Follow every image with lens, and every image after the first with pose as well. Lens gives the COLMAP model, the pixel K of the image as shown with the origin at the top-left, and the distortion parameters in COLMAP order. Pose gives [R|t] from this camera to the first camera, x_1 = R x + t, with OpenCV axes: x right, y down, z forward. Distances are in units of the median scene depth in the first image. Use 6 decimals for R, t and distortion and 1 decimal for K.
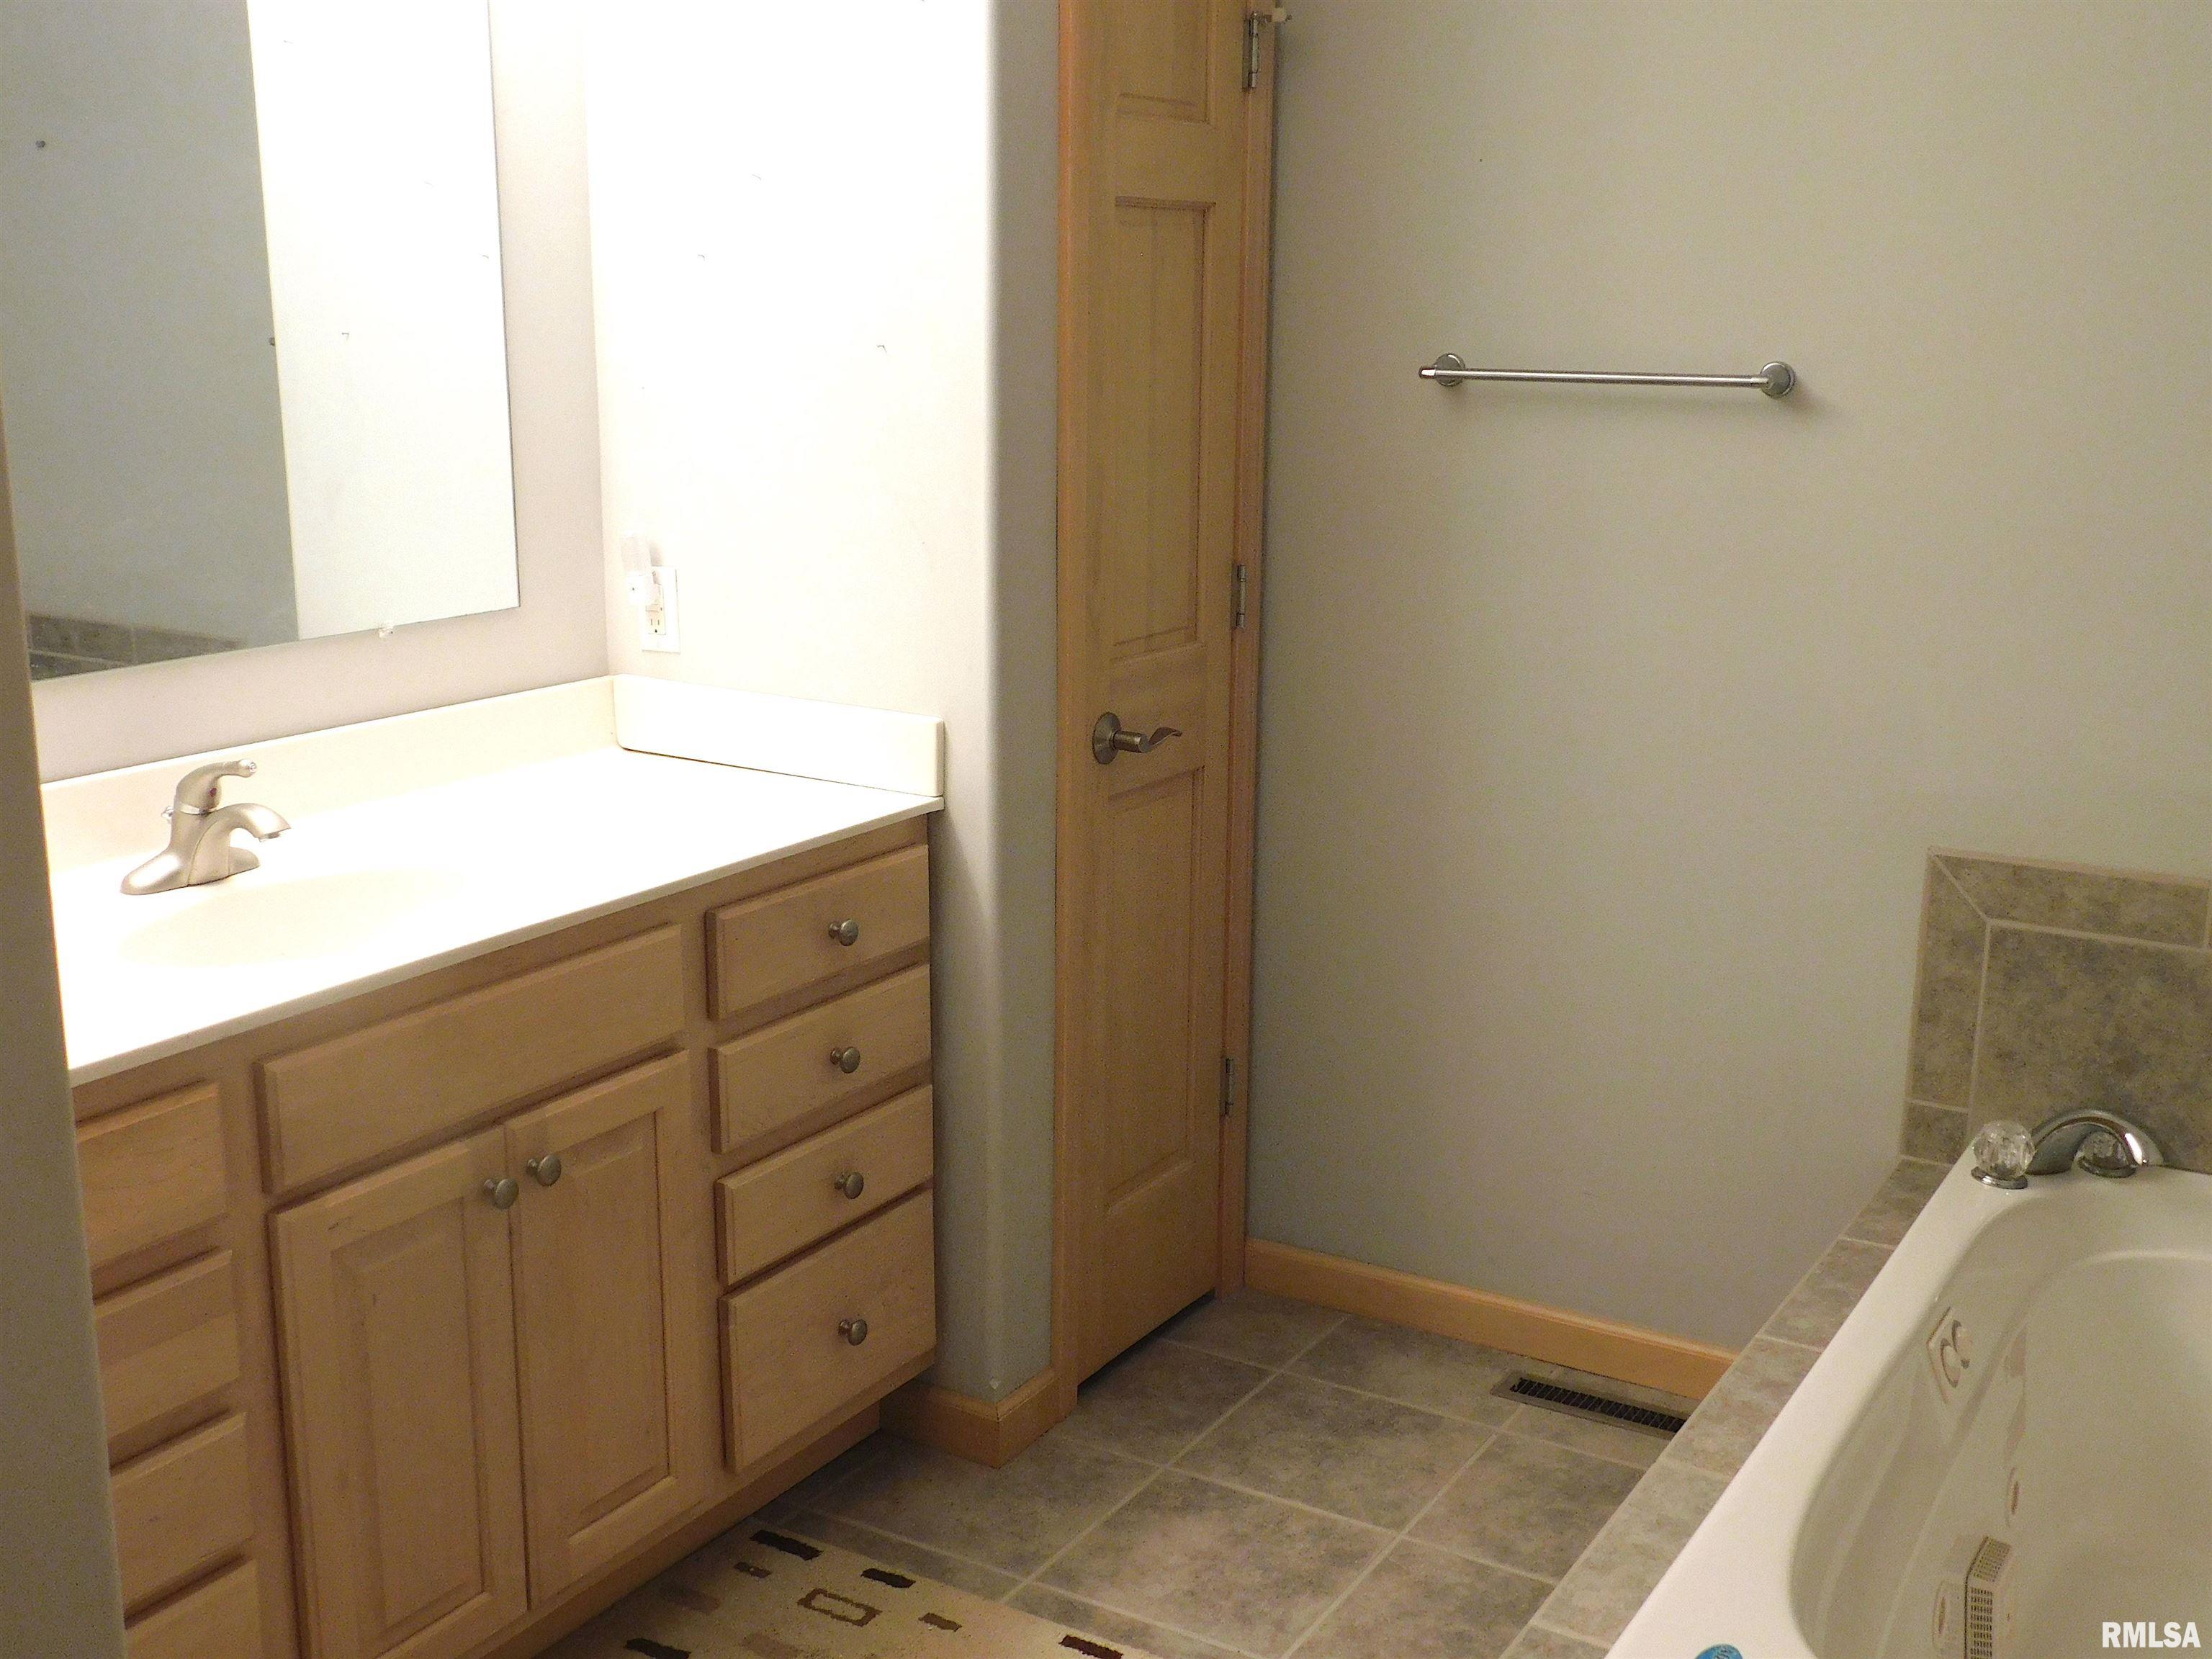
lens RADIAL K [[2344.6, 0, 1104.9], [0, 2344.6, 820.2], [0, 0, 1]] dist [0.012856, 0.000000]
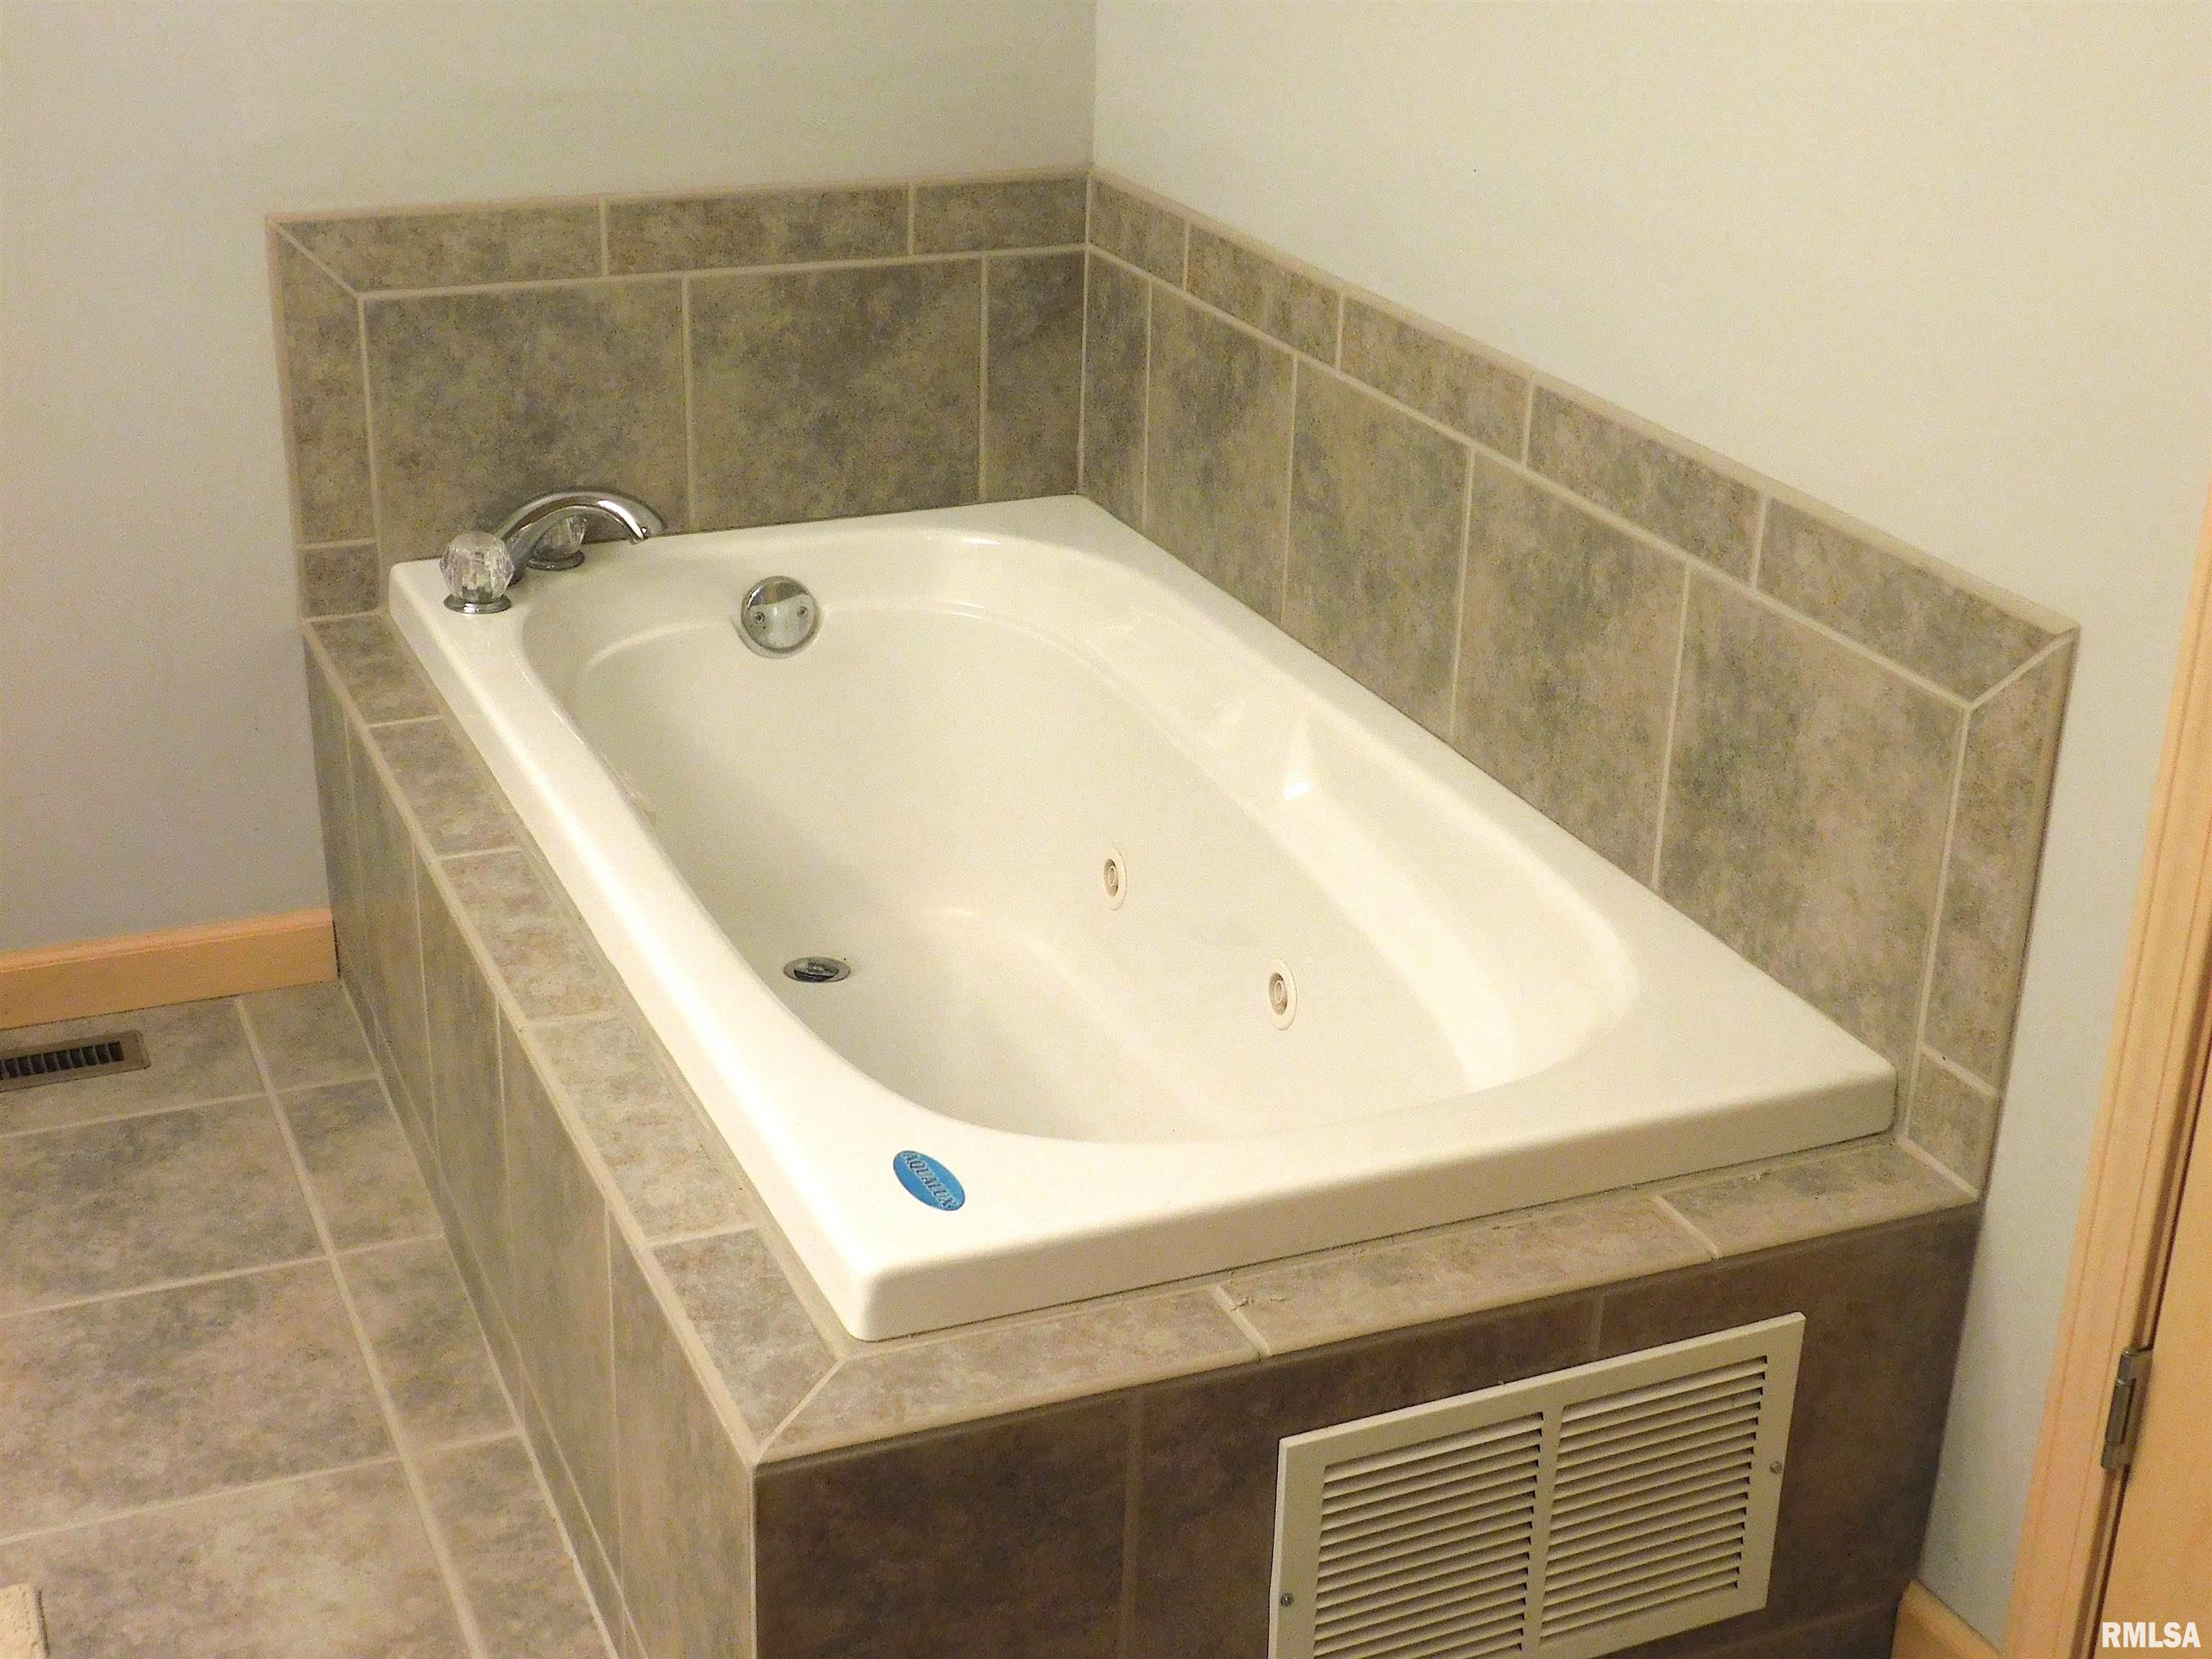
lens RADIAL K [[2899.8, 0, 1104.2], [0, 2899.8, 833.7], [0, 0, 1]] dist [0.005211, 0.000000]
pose [[0.586331, -0.321495, 0.743544, -0.259028], [0.162667, 0.945905, 0.280718, -0.019093], [-0.793571, -0.043643, 0.606910, 0.204416]]
